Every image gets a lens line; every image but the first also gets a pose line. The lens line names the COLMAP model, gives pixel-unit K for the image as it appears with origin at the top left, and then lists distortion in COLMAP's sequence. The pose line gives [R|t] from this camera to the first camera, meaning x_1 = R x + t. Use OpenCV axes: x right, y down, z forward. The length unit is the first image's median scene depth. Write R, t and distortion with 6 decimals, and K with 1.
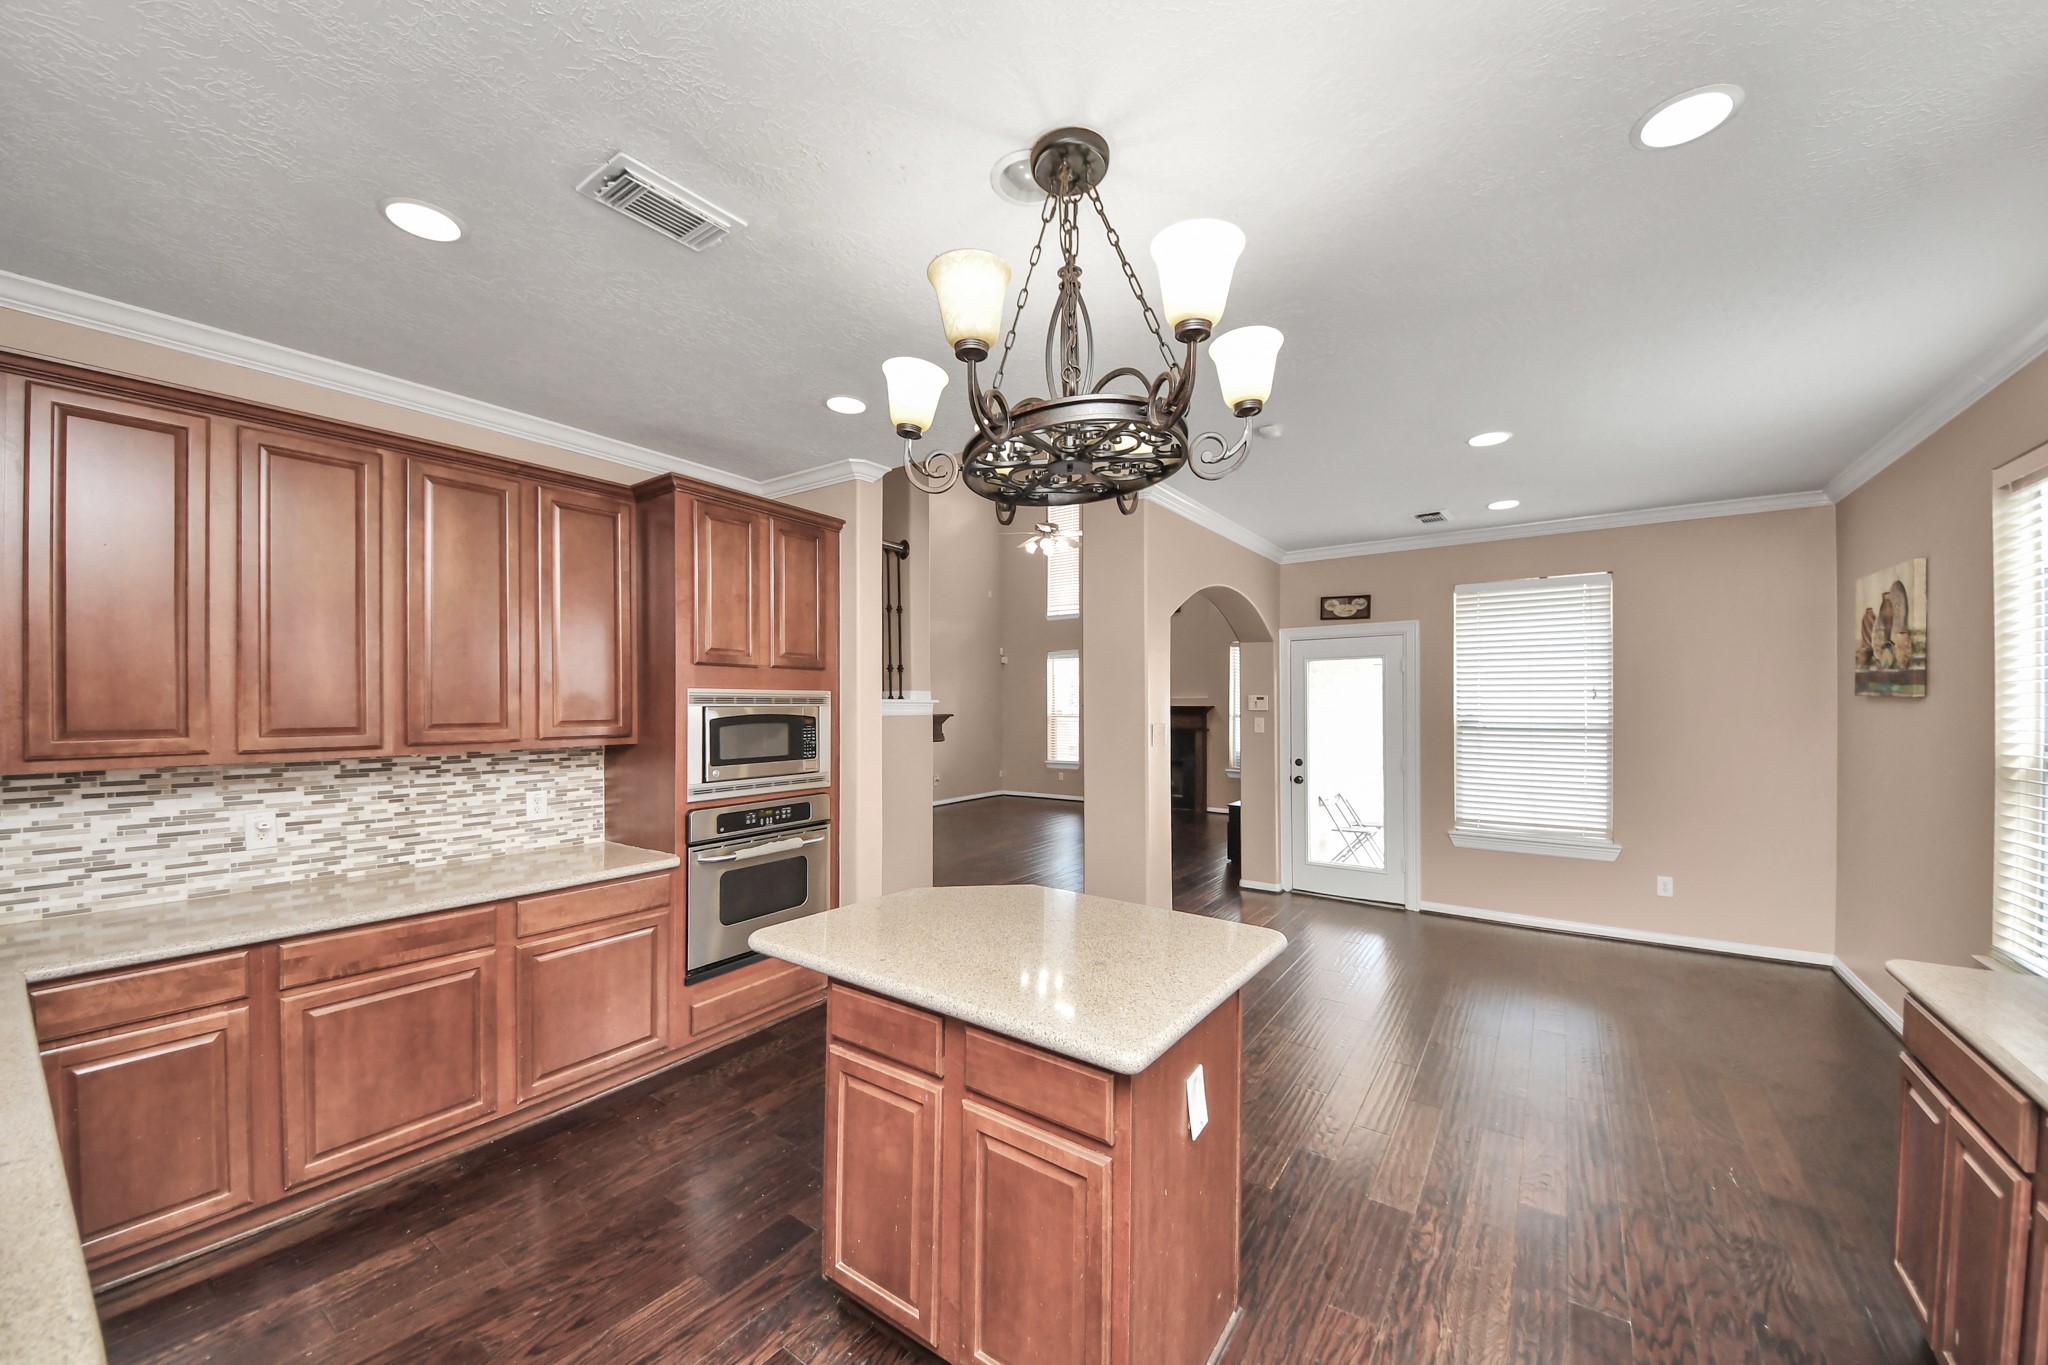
lens RADIAL K [[734.1, 0, 1025.4], [0, 734.1, 703.1], [0, 0, 1]] dist [0.029057, -0.020835]
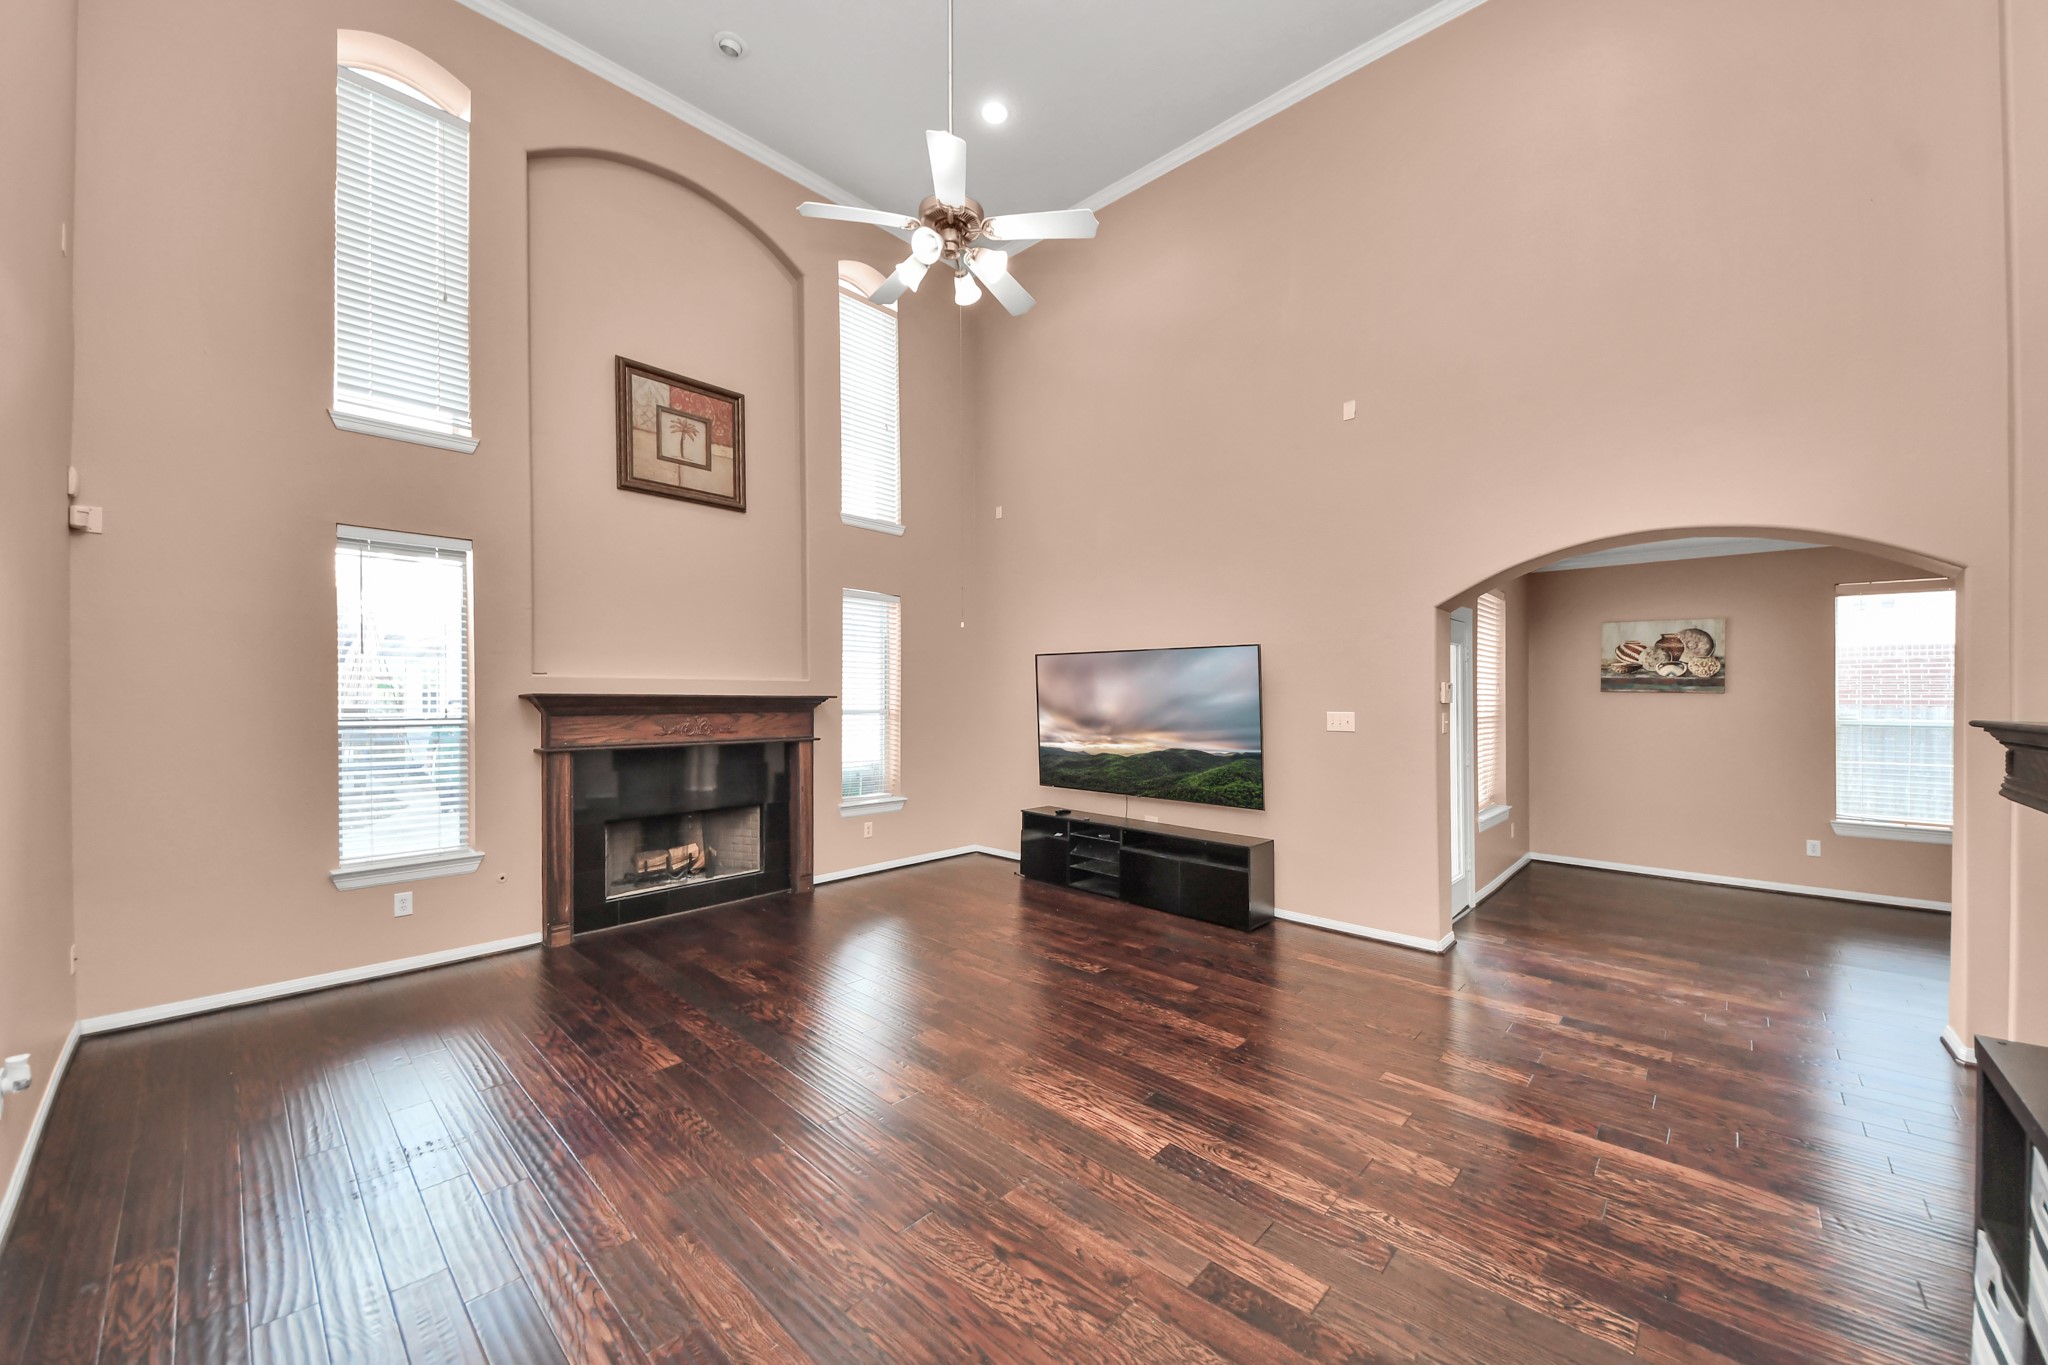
lens RADIAL K [[731.9, 0, 1020.9], [0, 731.9, 694.7], [0, 0, 1]] dist [0.040853, -0.023826]
pose [[0.152715, 0.001099, 0.988270, -1.006618], [-0.004883, 0.999988, -0.000357, 0.006583], [-0.988258, -0.004772, 0.152719, 2.689151]]
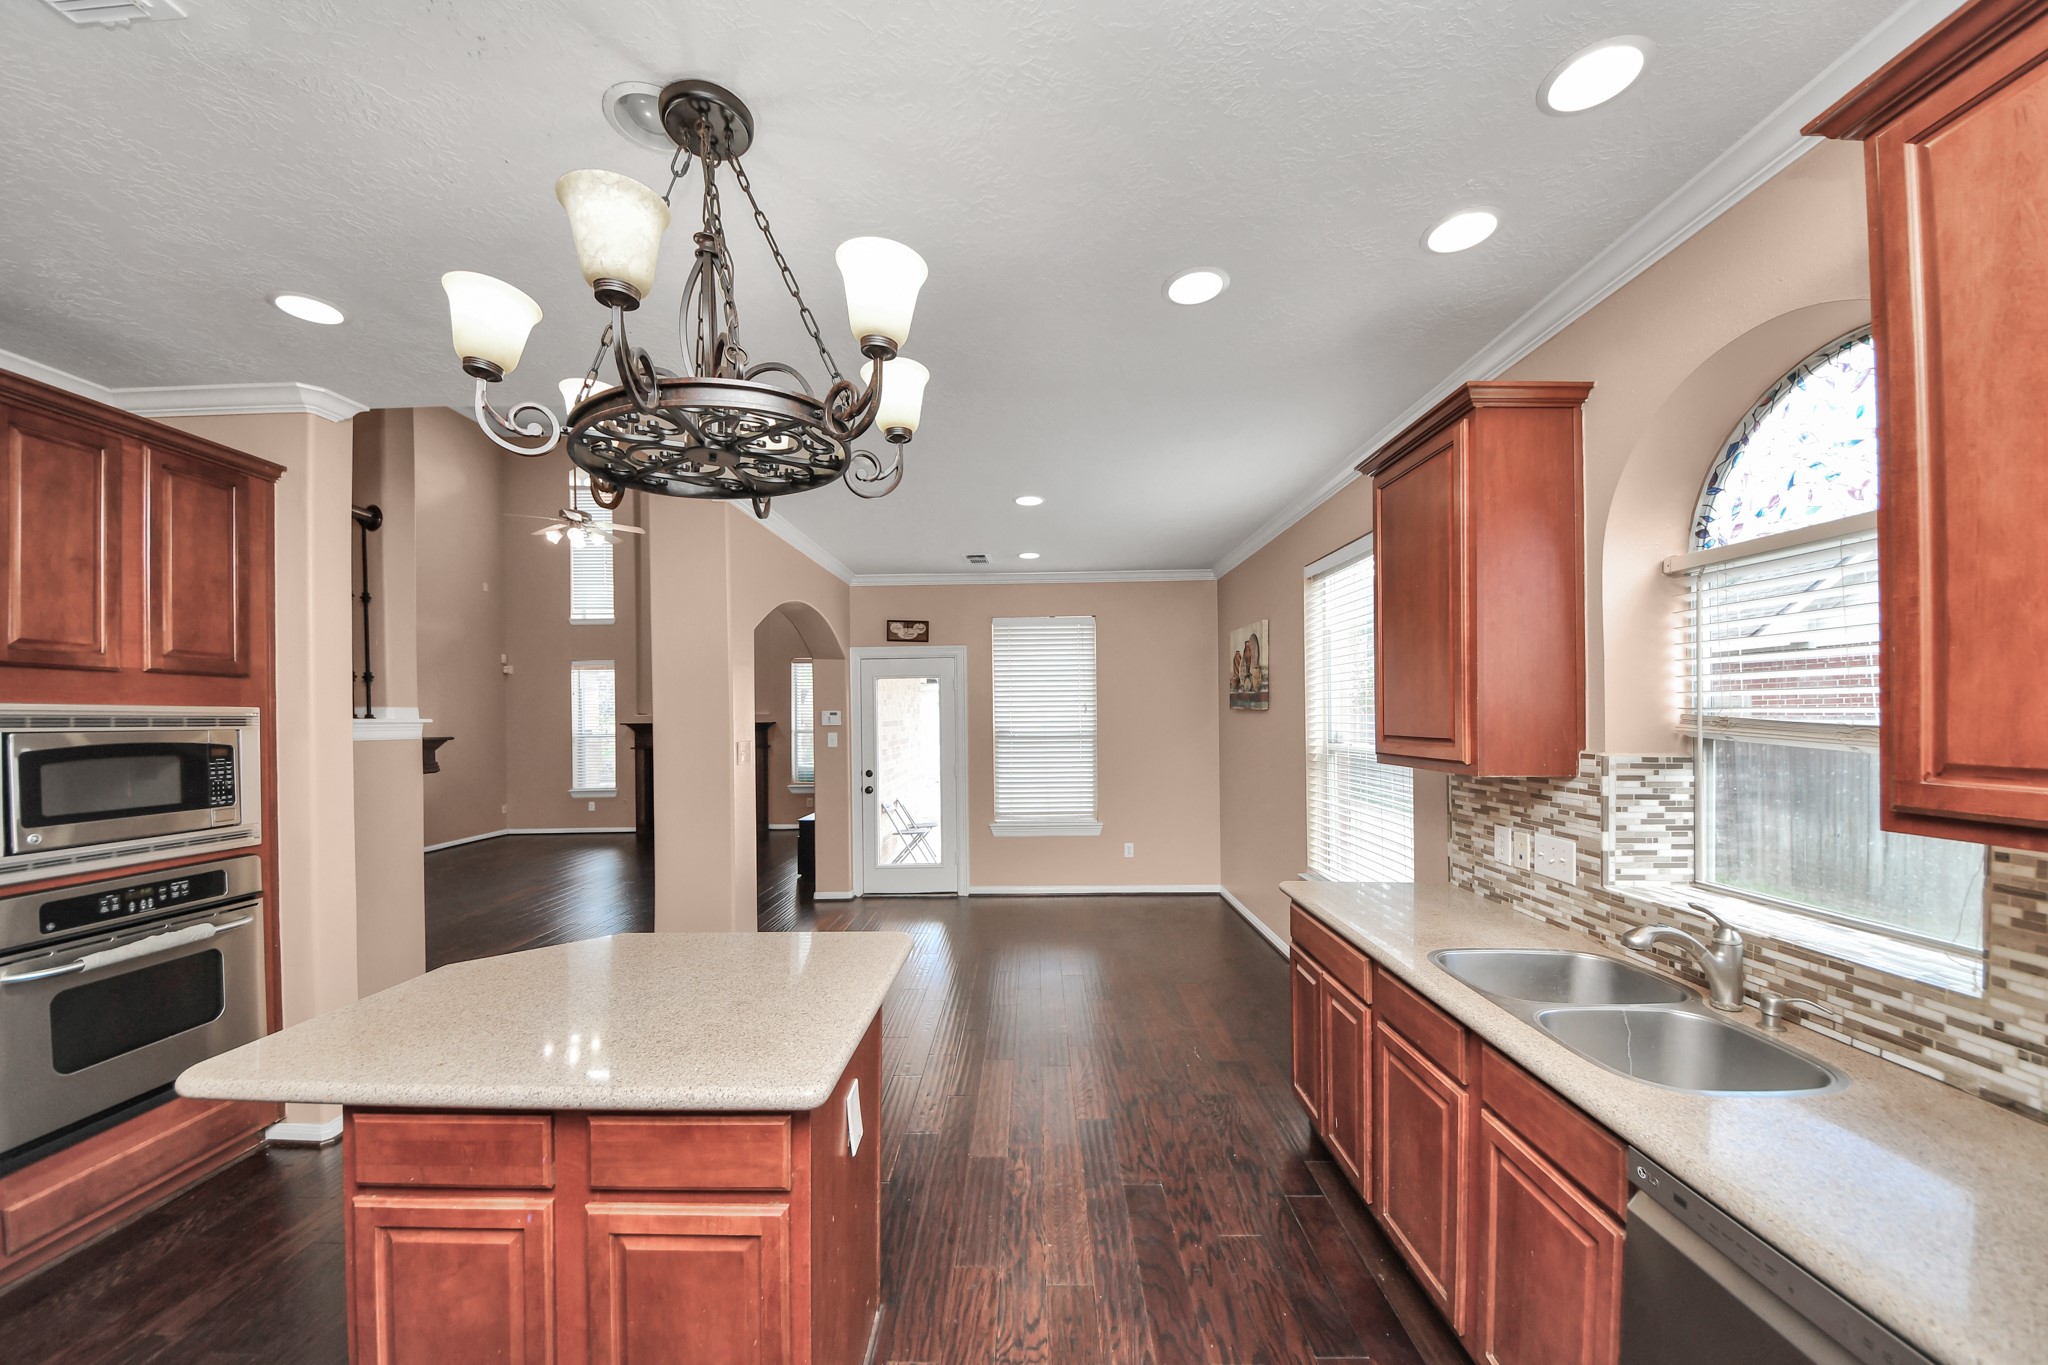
lens RADIAL K [[728.1, 0, 1016.7], [0, 728.1, 716.7], [0, 0, 1]] dist [0.014469, -0.013612]
pose [[0.827240, -0.008573, 0.561783, -0.074741], [0.010399, 0.999946, -0.000052, 0.000277], [-0.561752, 0.005885, 0.827284, 0.031469]]
